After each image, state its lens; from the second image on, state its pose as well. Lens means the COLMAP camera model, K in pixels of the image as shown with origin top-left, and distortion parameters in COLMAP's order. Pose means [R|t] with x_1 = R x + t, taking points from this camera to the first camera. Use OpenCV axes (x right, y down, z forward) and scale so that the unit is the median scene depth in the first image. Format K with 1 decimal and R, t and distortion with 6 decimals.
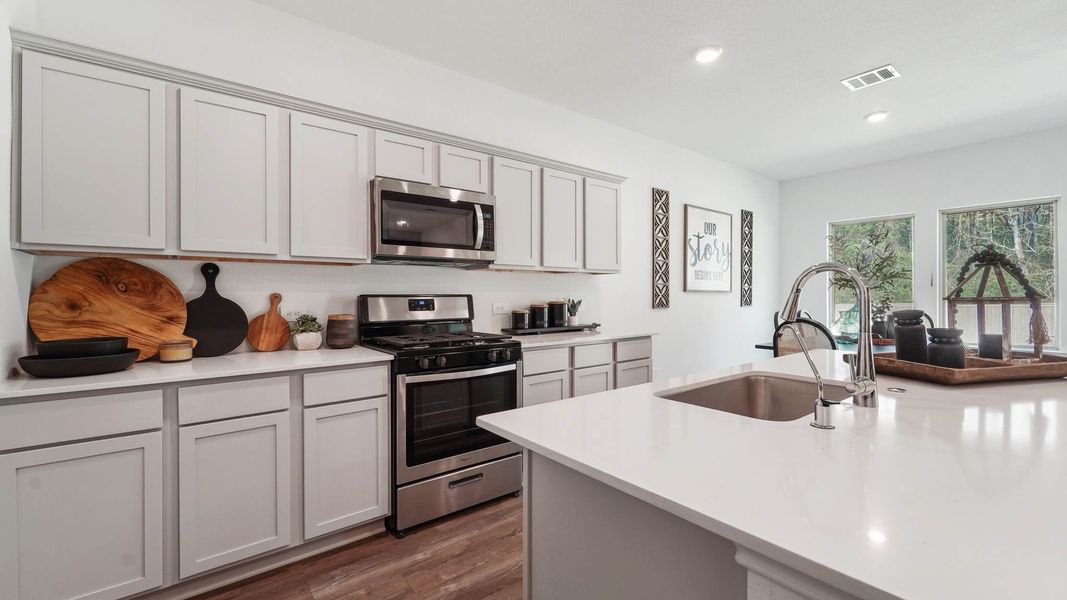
lens RADIAL K [[445.9, 0, 541.9], [0, 445.9, 294.0], [0, 0, 1]] dist [0.003044, 0.001805]
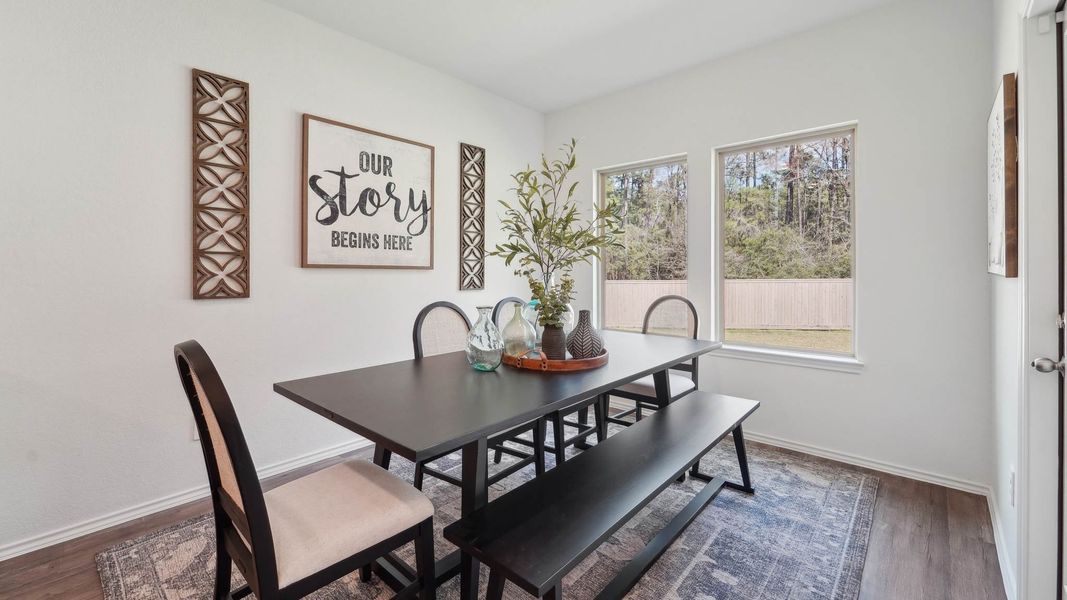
lens RADIAL K [[445.9, 0, 528.2], [0, 445.9, 271.5], [0, 0, 1]] dist [0.003044, 0.001805]
pose [[0.989902, -0.001213, 0.141750, 0.864806], [0.000928, 0.999997, 0.002077, -0.003928], [-0.141752, -0.001925, 0.989900, 0.660070]]
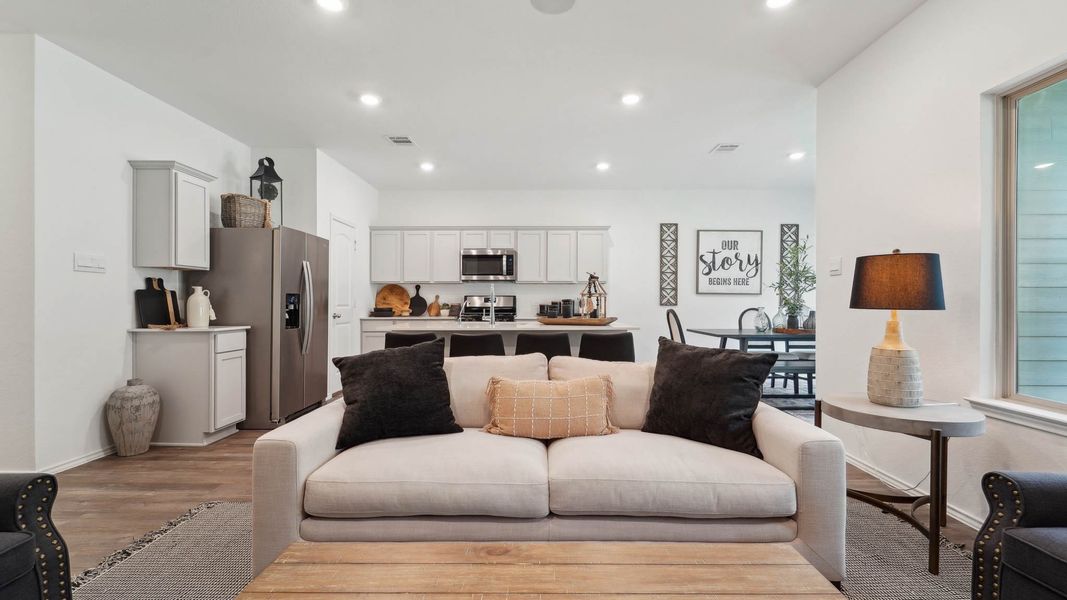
lens RADIAL K [[445.9, 0, 538.7], [0, 445.9, 305.4], [0, 0, 1]] dist [0.003044, 0.001805]
pose [[0.773069, 0.006633, -0.634287, 1.340880], [-0.002092, 0.999967, 0.007907, 0.031836], [0.634318, -0.004786, 0.773057, -0.594782]]
